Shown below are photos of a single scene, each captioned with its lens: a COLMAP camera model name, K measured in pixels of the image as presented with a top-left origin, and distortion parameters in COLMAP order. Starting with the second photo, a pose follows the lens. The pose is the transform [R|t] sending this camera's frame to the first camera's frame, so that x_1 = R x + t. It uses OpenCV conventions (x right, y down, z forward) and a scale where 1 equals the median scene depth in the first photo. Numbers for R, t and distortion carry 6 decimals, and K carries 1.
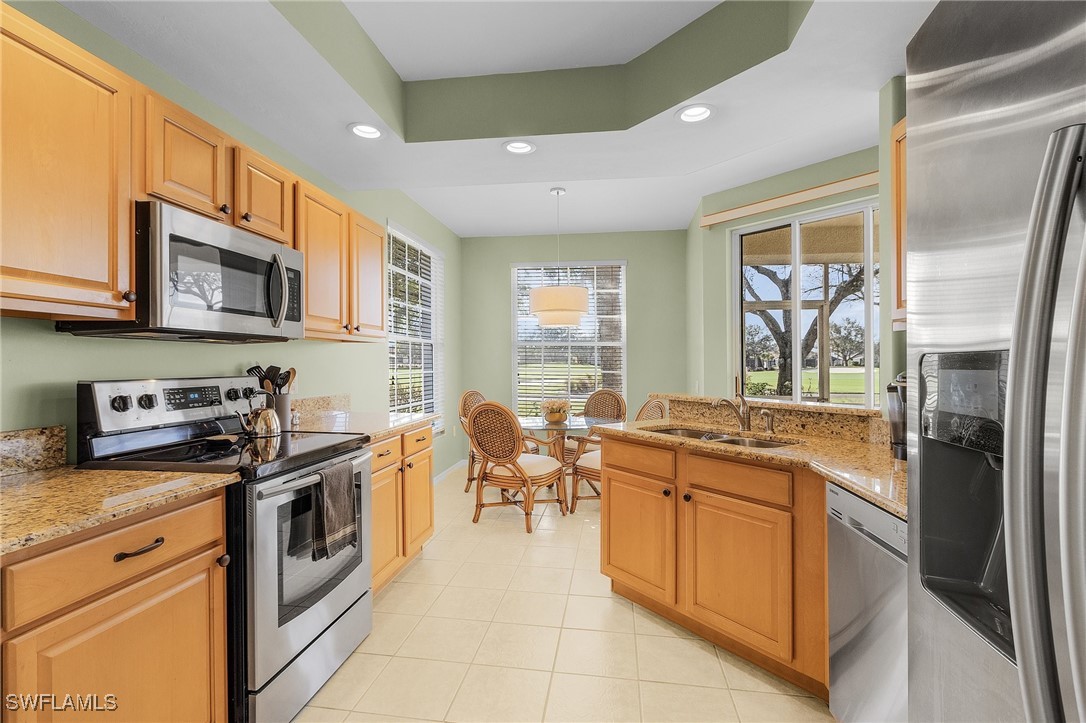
lens RADIAL K [[502.7, 0, 535.5], [0, 502.7, 362.8], [0, 0, 1]] dist [0.000846, 0.000373]
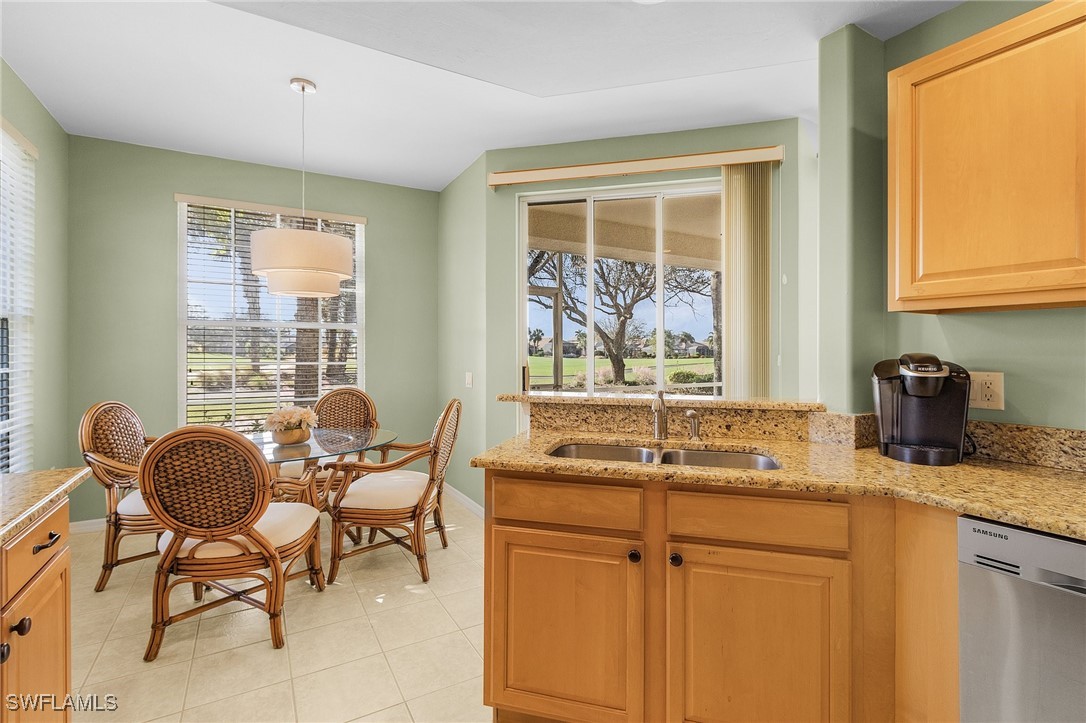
lens RADIAL K [[504.7, 0, 538.1], [0, 504.7, 343.0], [0, 0, 1]] dist [0.001240, 0.000116]
pose [[0.780325, 0.003943, 0.625362, -0.140635], [0.005415, 0.999900, -0.013061, -0.001066], [-0.625351, 0.013579, 0.780226, 0.349958]]
